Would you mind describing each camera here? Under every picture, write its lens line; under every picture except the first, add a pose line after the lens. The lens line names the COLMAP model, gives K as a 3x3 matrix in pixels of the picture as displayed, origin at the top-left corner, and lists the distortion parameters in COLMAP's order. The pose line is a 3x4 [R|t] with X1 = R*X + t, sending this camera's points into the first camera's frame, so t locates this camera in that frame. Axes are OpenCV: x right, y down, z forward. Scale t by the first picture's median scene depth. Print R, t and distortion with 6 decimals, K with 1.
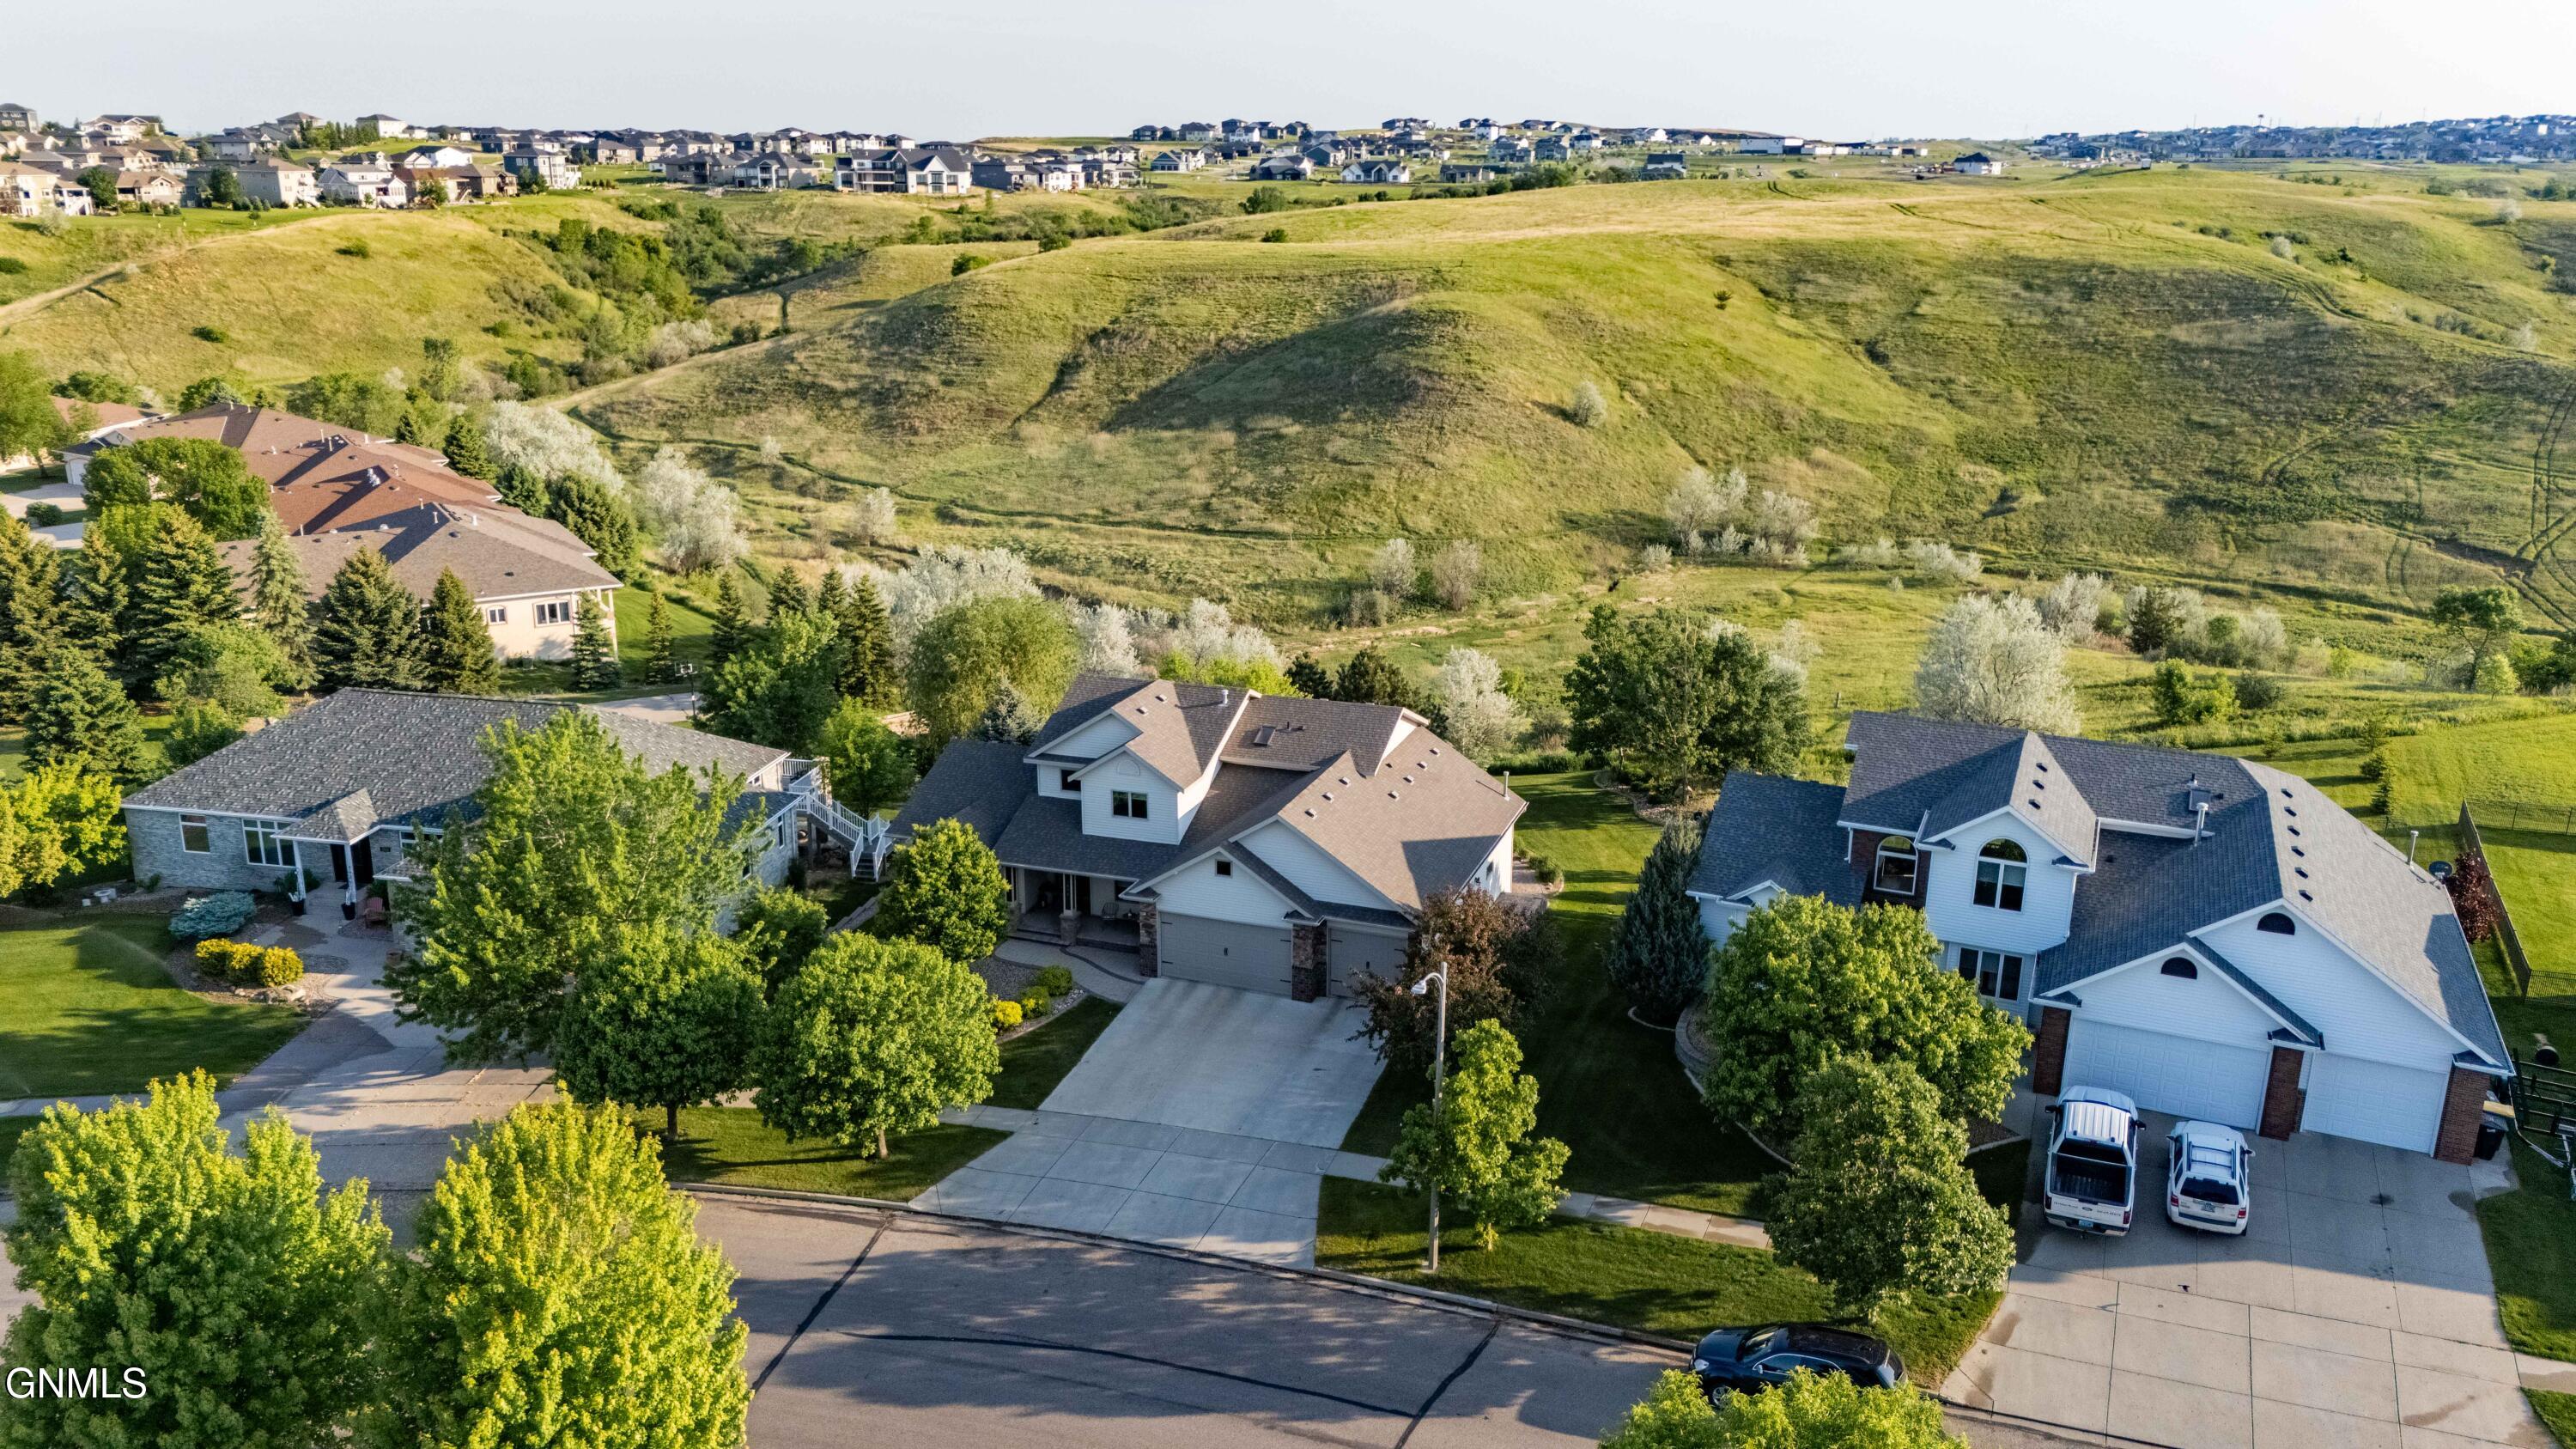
lens RADIAL K [[1883.9, 0, 1270.3], [0, 1883.9, 725.3], [0, 0, 1]] dist [0.074599, -0.069990]
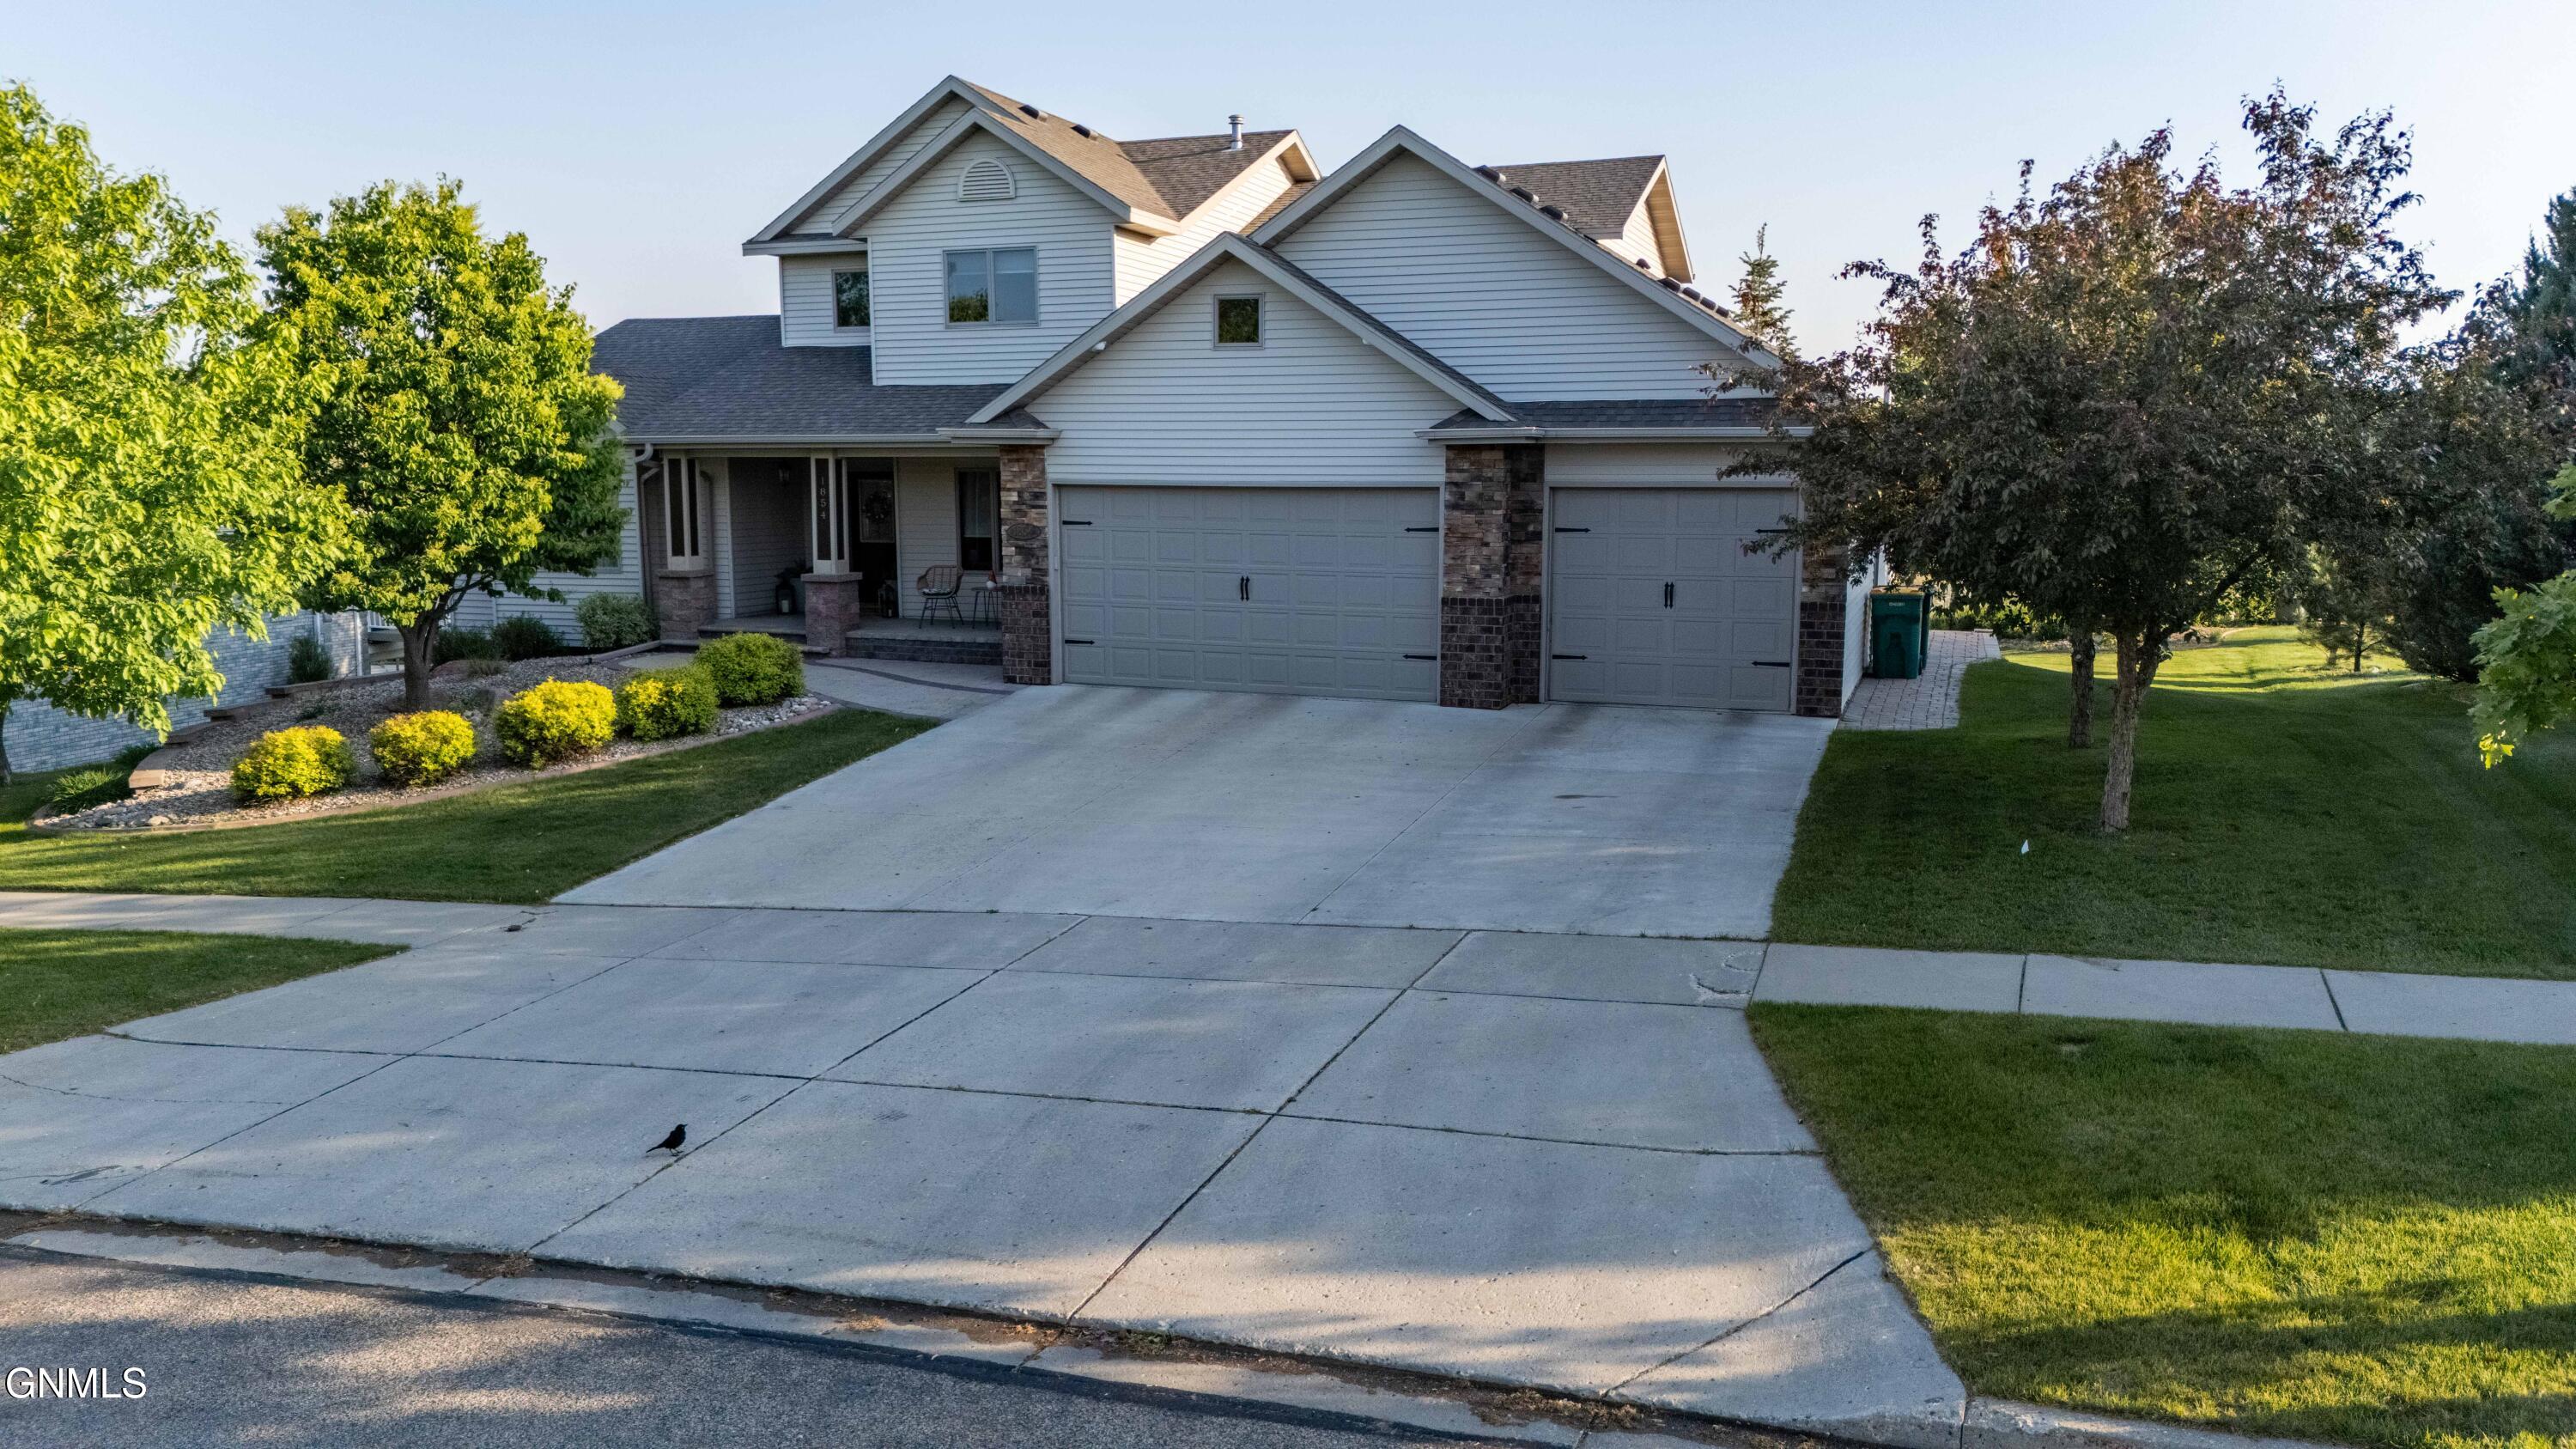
lens RADIAL K [[1883.9, 0, 1270.3], [0, 1883.9, 725.3], [0, 0, 1]] dist [0.074599, -0.069990]
pose [[0.999998, 0.000317, 0.001930, -0.019777], [-0.000017, 0.988080, -0.153938, 0.203488], [-0.001956, 0.153938, 0.988079, 0.675313]]
